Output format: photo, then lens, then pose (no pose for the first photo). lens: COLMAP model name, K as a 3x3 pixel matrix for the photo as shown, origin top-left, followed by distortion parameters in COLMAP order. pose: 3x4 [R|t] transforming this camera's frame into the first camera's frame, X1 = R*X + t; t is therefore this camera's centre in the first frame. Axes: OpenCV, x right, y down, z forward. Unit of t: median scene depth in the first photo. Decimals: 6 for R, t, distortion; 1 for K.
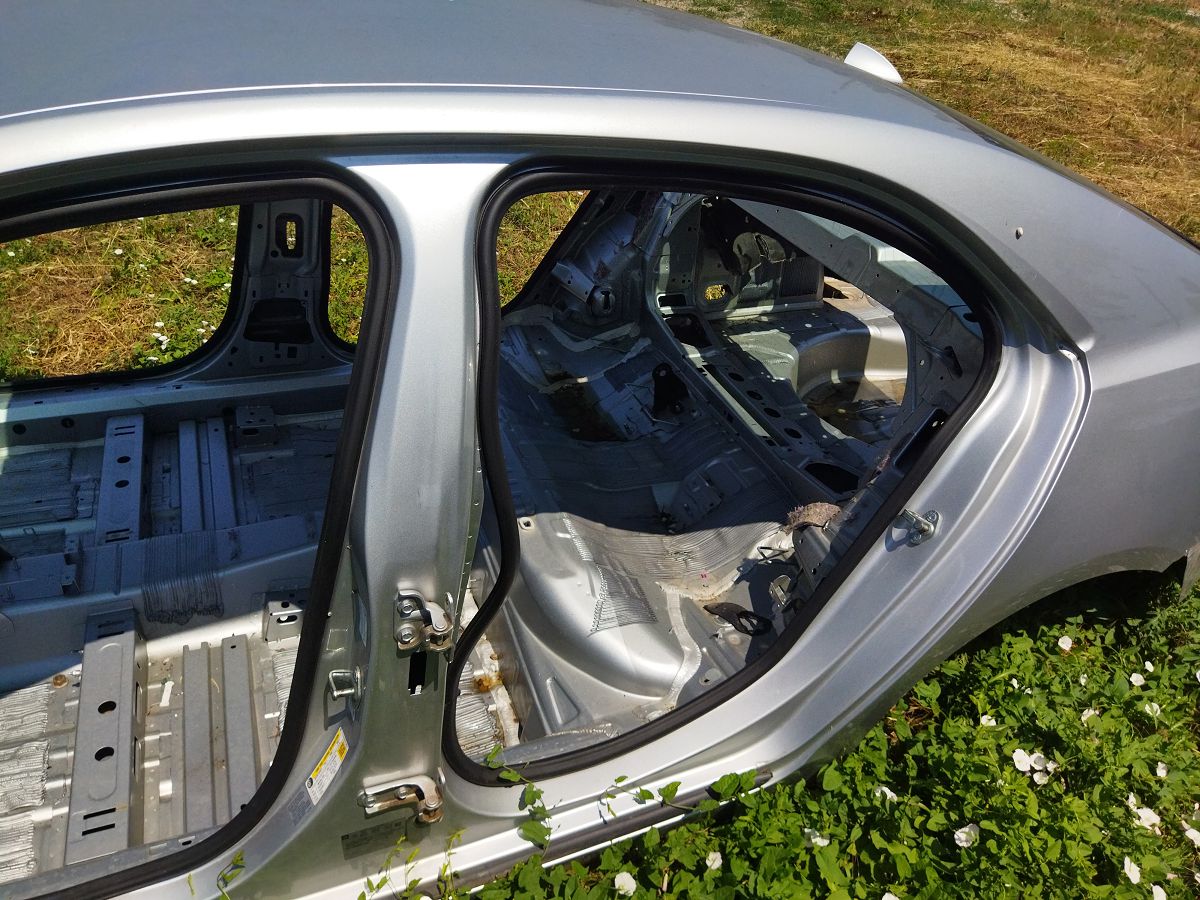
lens RADIAL K [[875.4, 0, 600.0], [0, 875.4, 450.0], [0, 0, 1]] dist [0.095529, -0.141611]
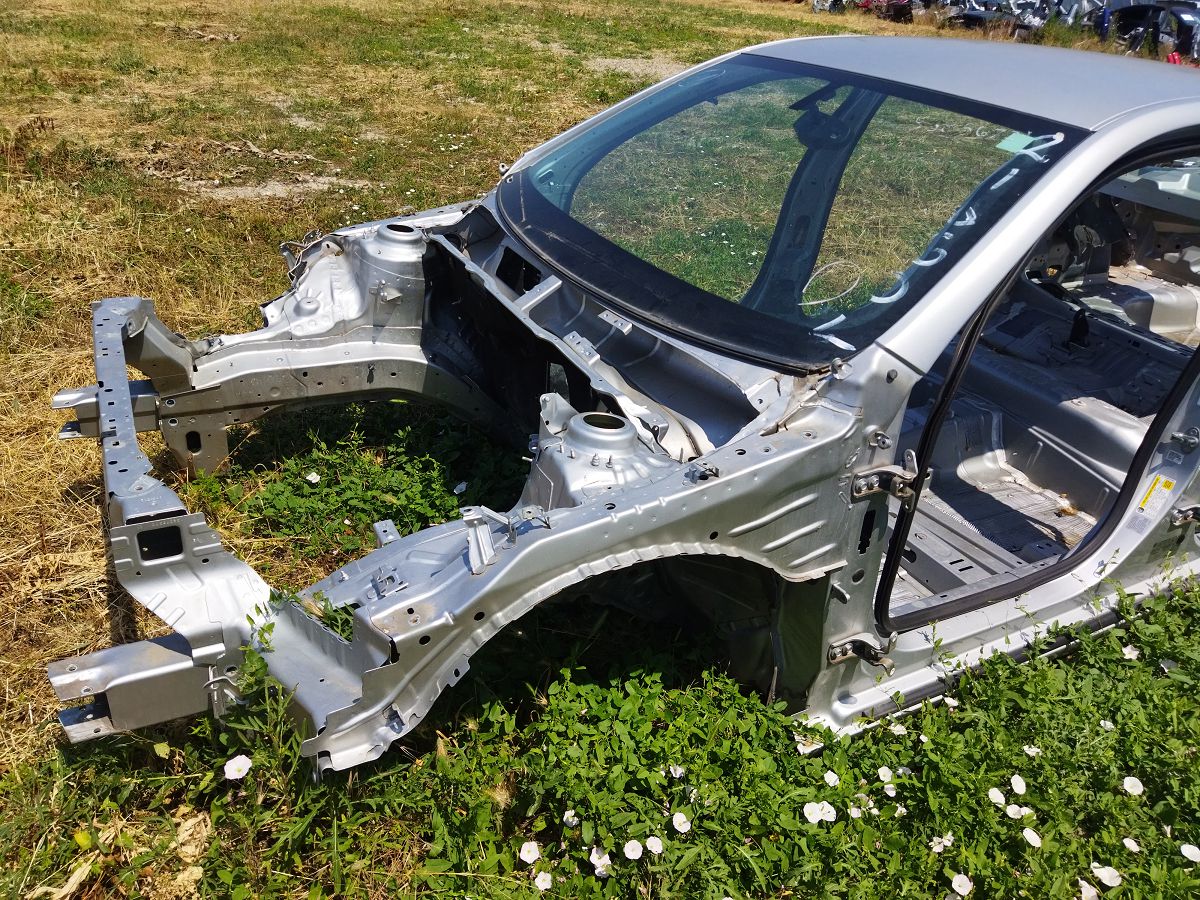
lens RADIAL K [[875.1, 0, 600.0], [0, 875.1, 450.0], [0, 0, 1]] dist [0.069841, -0.110553]
pose [[0.994705, -0.049566, 0.090029, -1.006856], [0.056084, 0.995872, -0.071374, 0.221595], [-0.086120, 0.076045, 0.993378, -0.384069]]
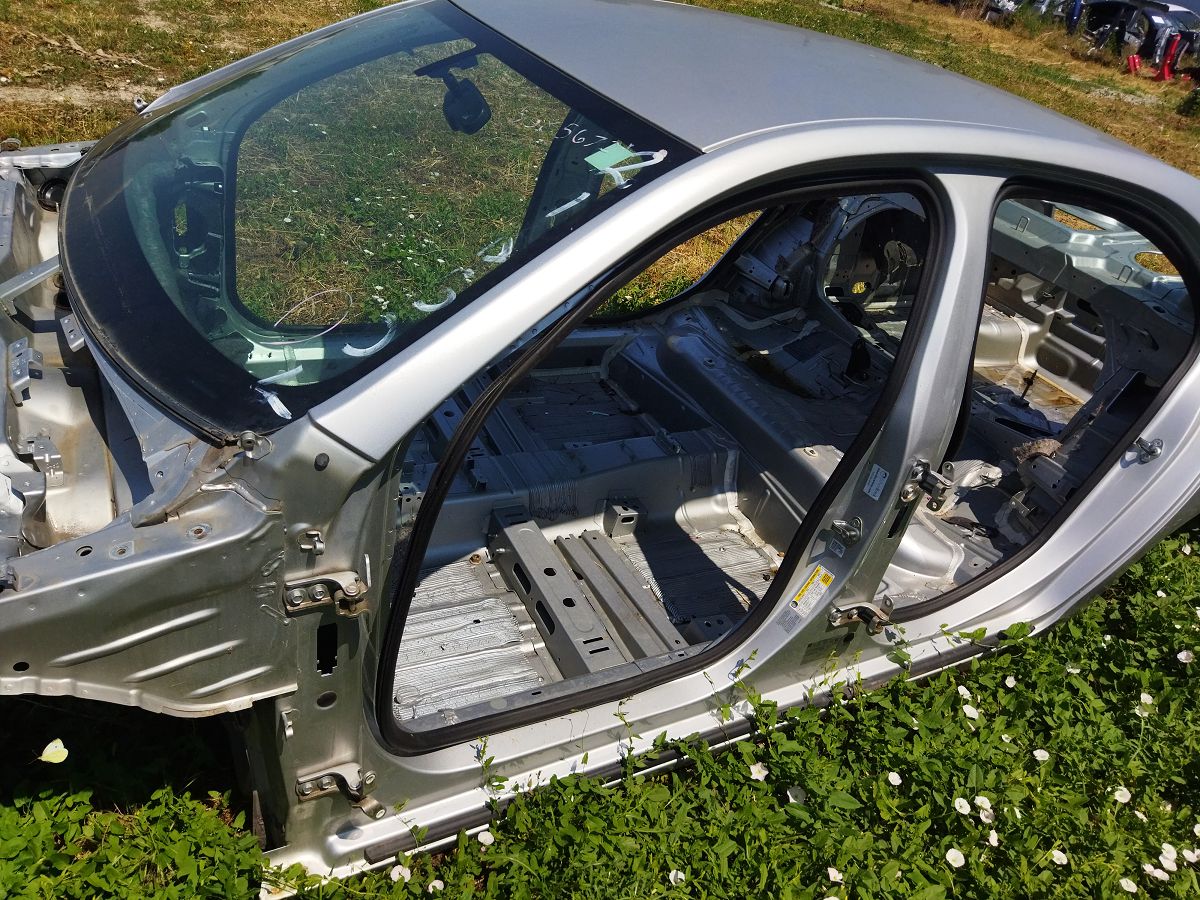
lens RADIAL K [[875.4, 0, 600.0], [0, 875.4, 450.0], [0, 0, 1]] dist [0.095529, -0.141611]
pose [[0.988540, 0.037007, 0.146350, -0.578461], [-0.035738, 0.999297, -0.011292, 0.106701], [-0.146665, 0.005932, 0.989168, -0.235358]]
